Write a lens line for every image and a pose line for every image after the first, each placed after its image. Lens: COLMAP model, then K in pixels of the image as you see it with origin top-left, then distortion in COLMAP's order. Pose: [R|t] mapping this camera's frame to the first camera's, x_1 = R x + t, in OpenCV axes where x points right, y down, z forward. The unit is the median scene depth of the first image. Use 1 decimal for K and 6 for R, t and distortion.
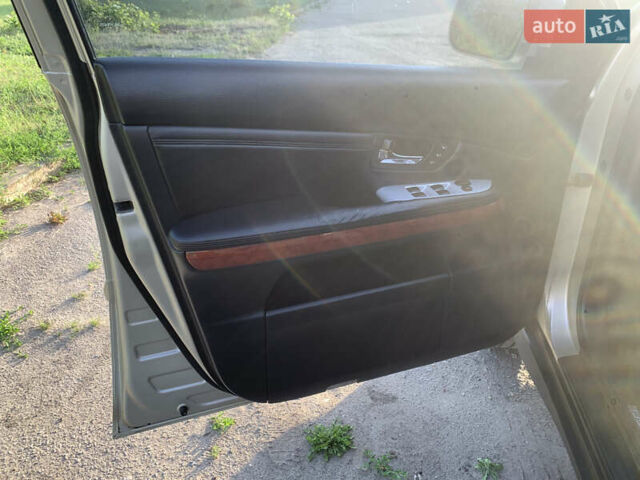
lens RADIAL K [[490.4, 0, 320.0], [0, 490.4, 240.0], [0, 0, 1]] dist [0.006779, 0.001364]
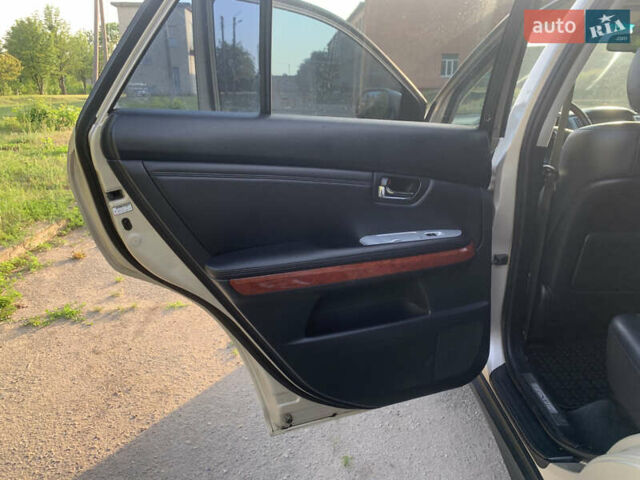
lens RADIAL K [[490.4, 0, 320.0], [0, 490.4, 240.0], [0, 0, 1]] dist [0.006779, 0.001364]
pose [[0.990125, -0.038905, 0.134677, -0.069477], [0.063317, 0.981250, -0.182040, 0.185030], [-0.125070, 0.188770, 0.974024, -0.342845]]
